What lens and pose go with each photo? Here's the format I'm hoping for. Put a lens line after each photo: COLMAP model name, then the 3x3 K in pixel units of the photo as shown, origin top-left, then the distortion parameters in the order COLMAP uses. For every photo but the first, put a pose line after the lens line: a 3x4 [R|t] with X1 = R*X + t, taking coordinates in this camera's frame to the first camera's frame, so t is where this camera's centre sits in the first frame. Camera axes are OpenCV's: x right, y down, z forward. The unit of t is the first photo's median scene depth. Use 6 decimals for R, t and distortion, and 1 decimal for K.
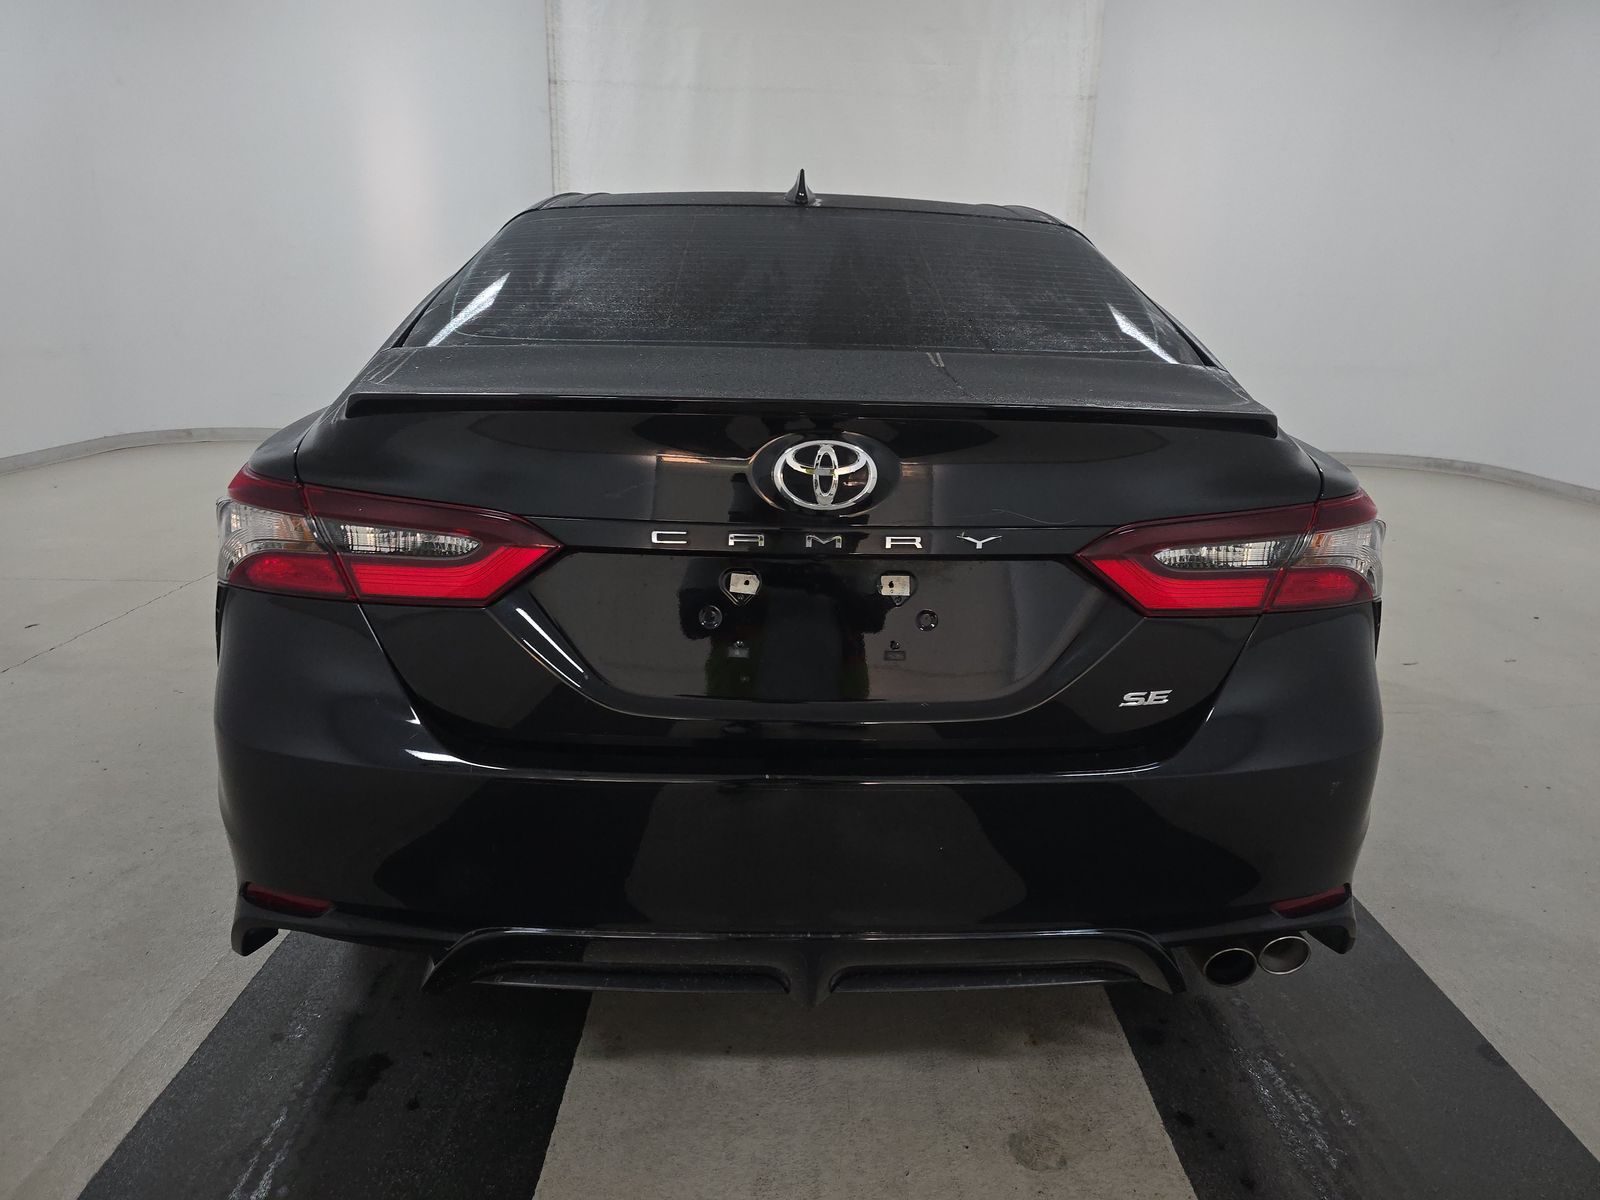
lens RADIAL K [[1113.2, 0, 800.0], [0, 1113.2, 600.0], [0, 0, 1]] dist [0.018883, -0.002759]
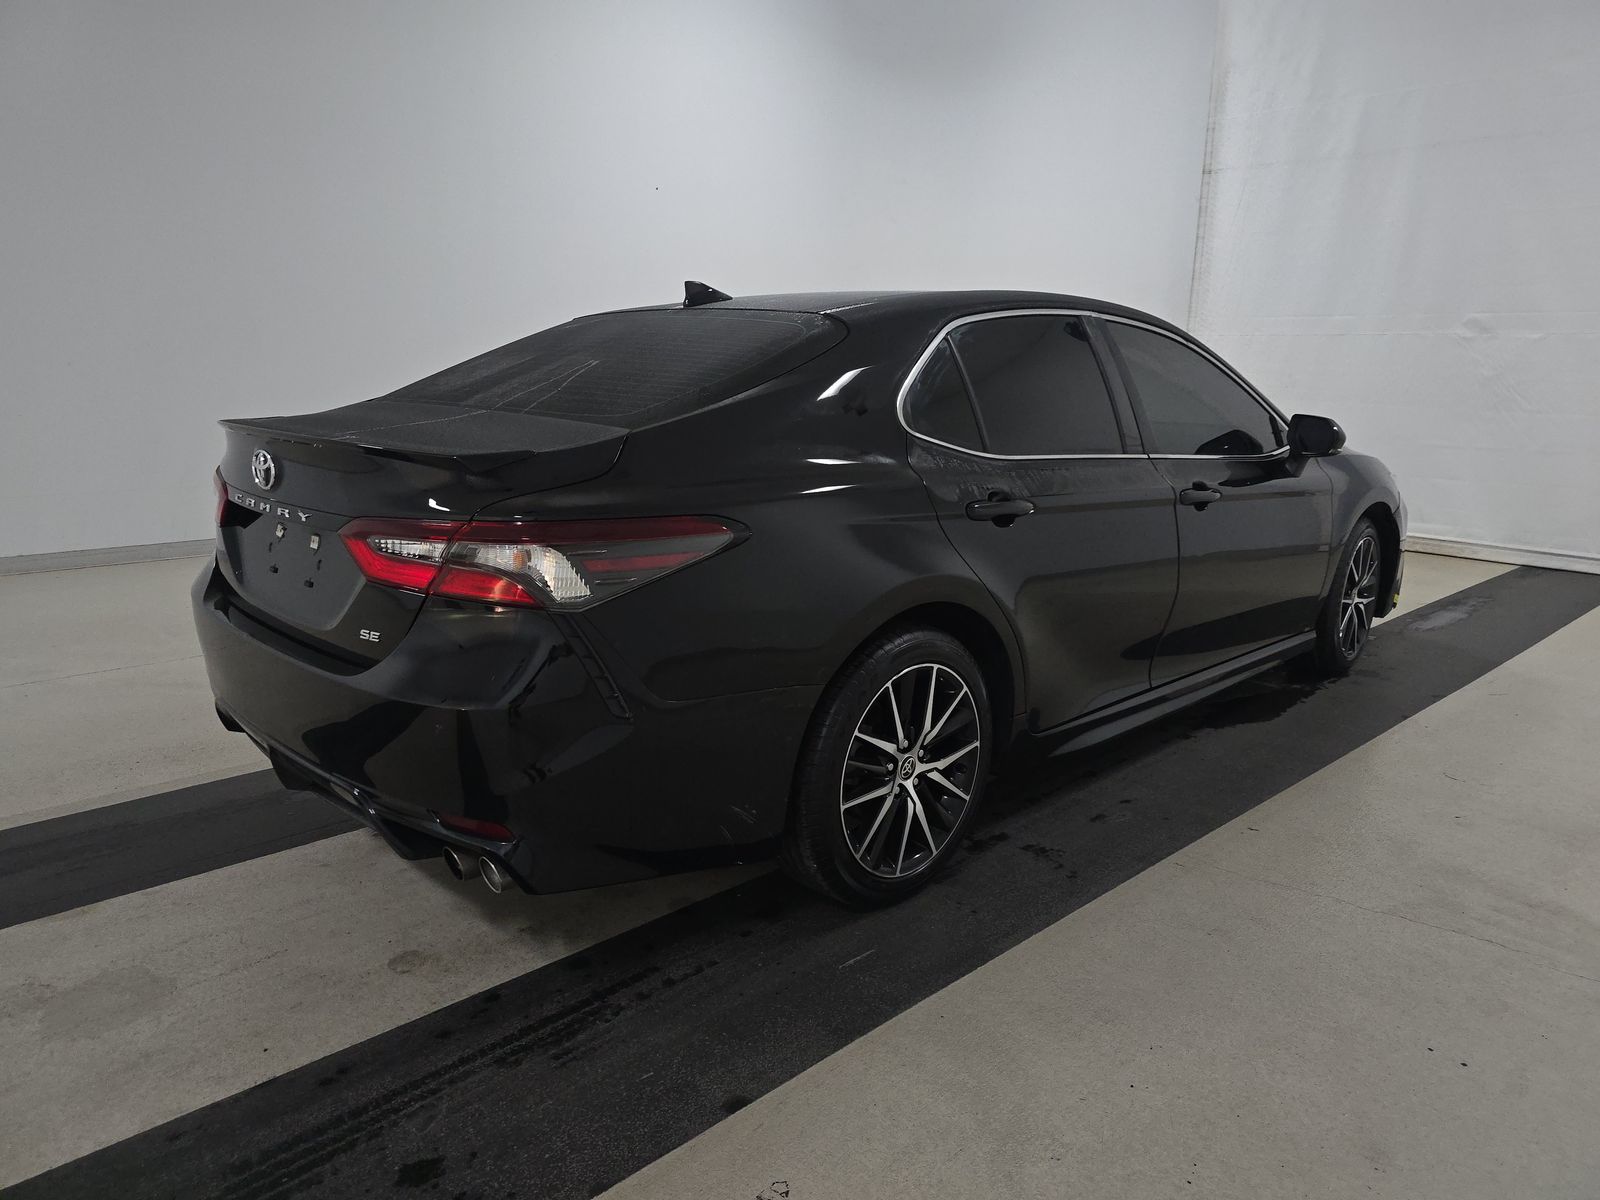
lens RADIAL K [[1113.2, 0, 800.0], [0, 1113.2, 600.0], [0, 0, 1]] dist [0.018883, -0.002759]
pose [[0.664446, 0.142026, -0.733717, 0.346397], [-0.192744, 0.981129, 0.015371, -0.017704], [0.722054, 0.131206, 0.679282, 0.075927]]
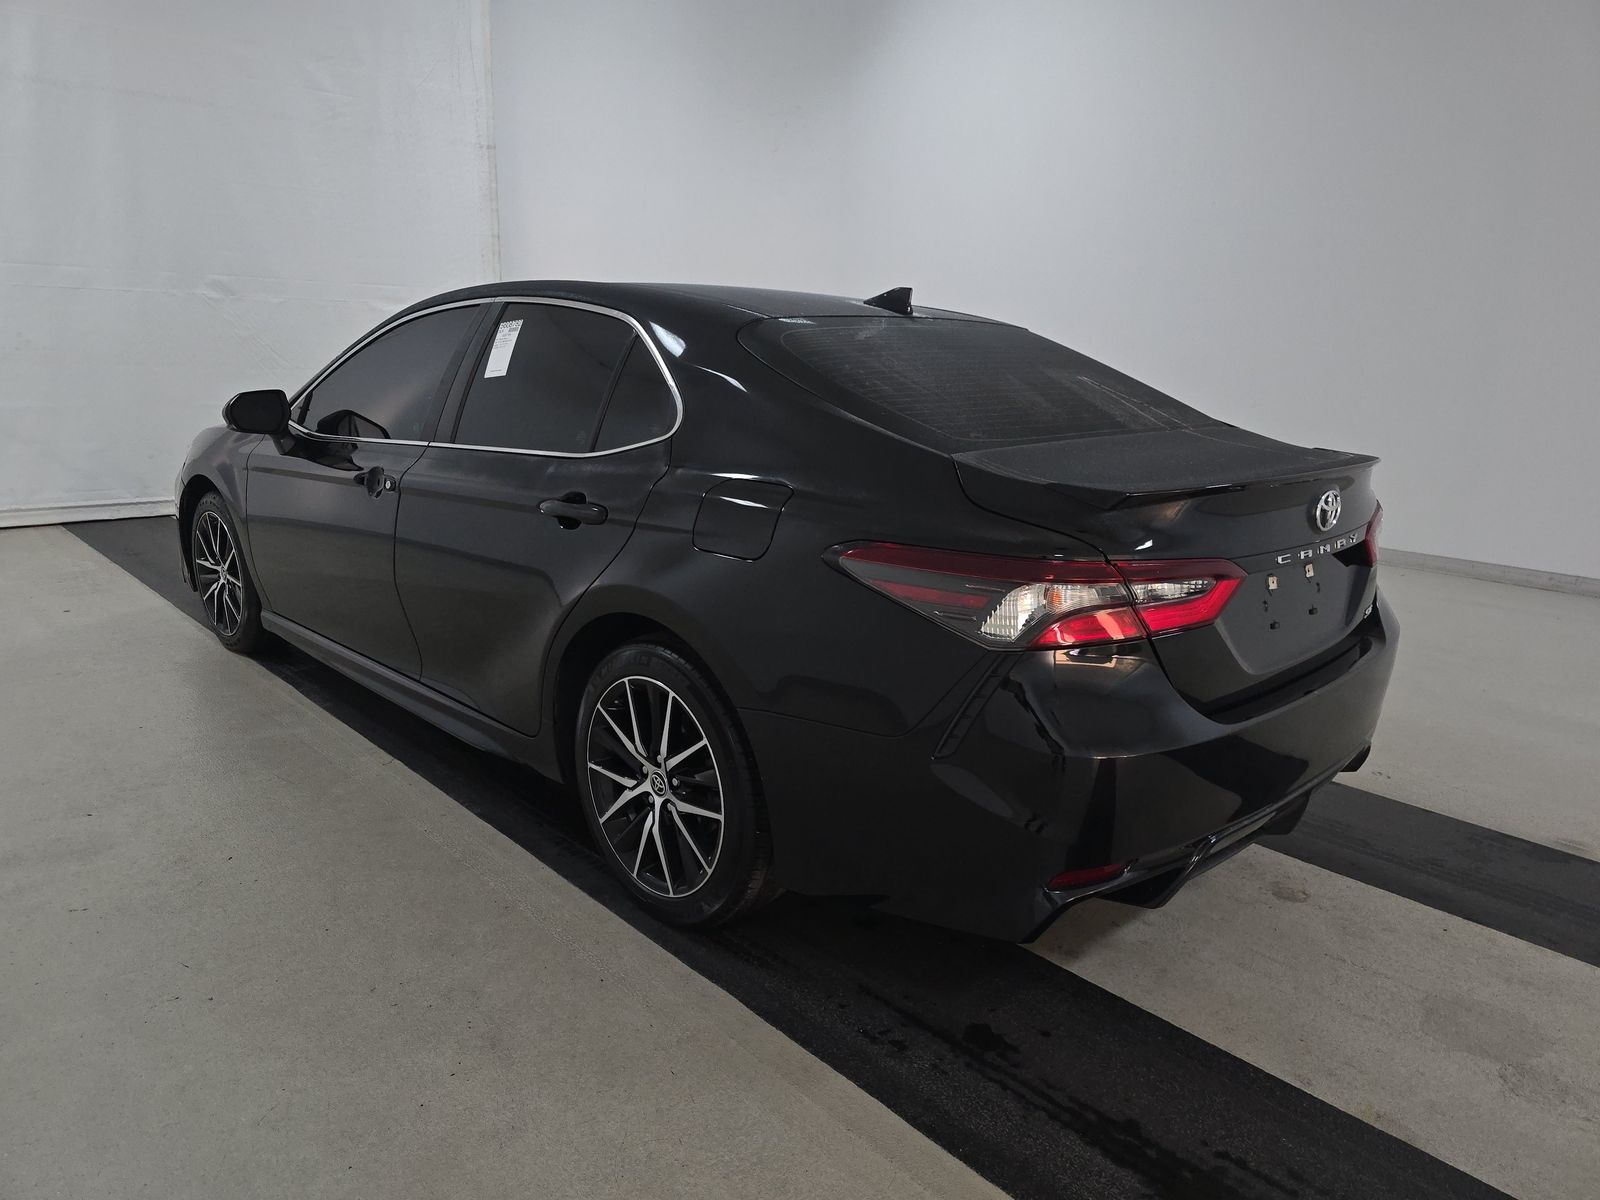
lens RADIAL K [[1113.2, 0, 800.0], [0, 1113.2, 600.0], [0, 0, 1]] dist [0.018883, -0.002759]
pose [[0.724341, -0.167711, 0.668732, -0.312781], [0.172503, 0.983197, 0.059728, -0.039046], [-0.667512, 0.072095, 0.741101, 0.047119]]
